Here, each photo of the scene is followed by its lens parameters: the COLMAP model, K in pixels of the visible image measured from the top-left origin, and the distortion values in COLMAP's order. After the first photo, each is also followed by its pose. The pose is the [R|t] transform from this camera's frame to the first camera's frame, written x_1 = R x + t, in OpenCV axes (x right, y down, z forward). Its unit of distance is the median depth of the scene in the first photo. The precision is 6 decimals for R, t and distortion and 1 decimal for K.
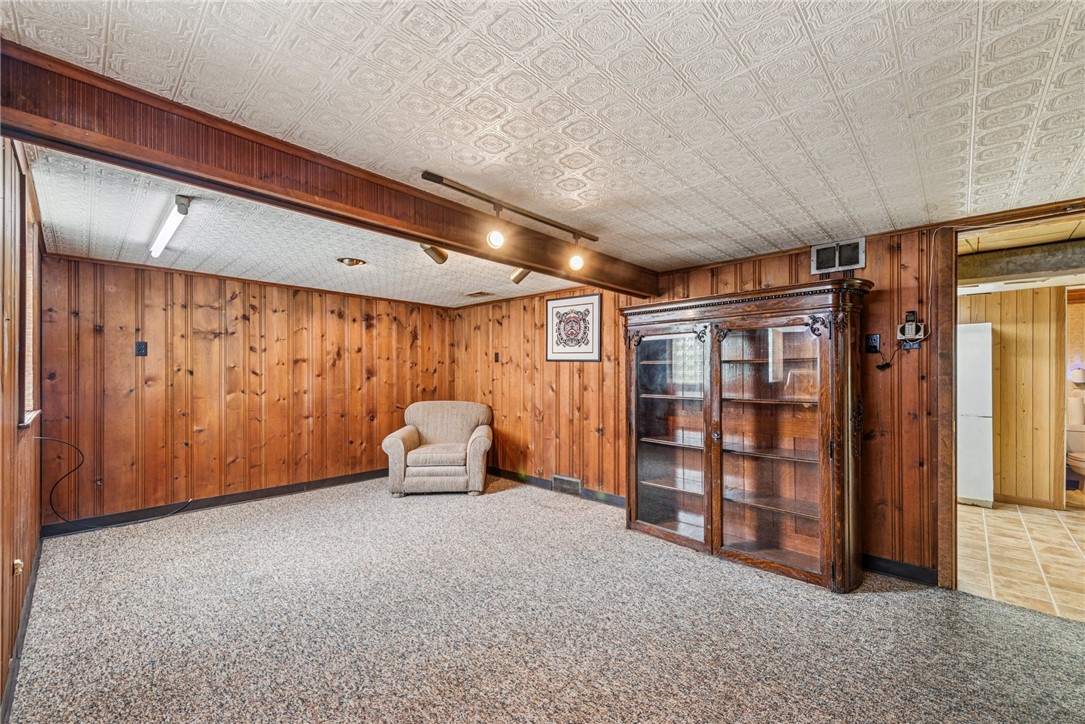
lens RADIAL K [[429.4, 0, 548.3], [0, 429.4, 361.7], [0, 0, 1]] dist [0.010916, -0.000100]
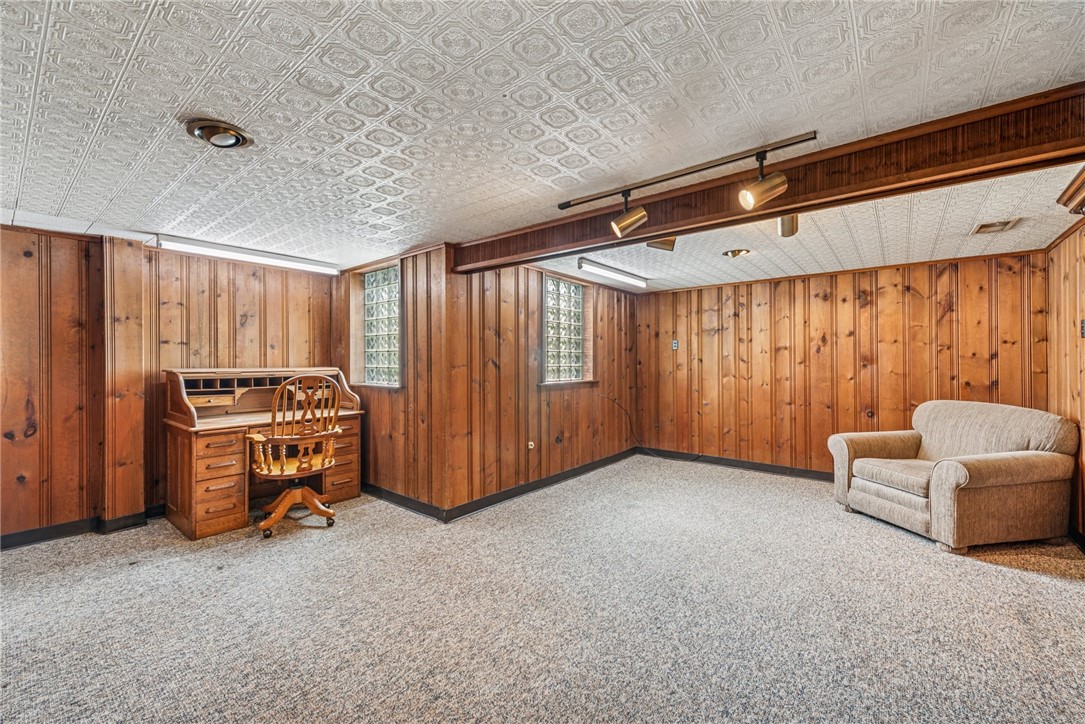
lens RADIAL K [[429.4, 0, 548.3], [0, 429.4, 361.7], [0, 0, 1]] dist [0.010916, -0.000100]
pose [[0.087243, -0.000425, -0.996187, 0.432524], [0.033146, 0.999447, 0.002476, 0.008391], [0.995635, -0.033235, 0.087209, 0.370267]]
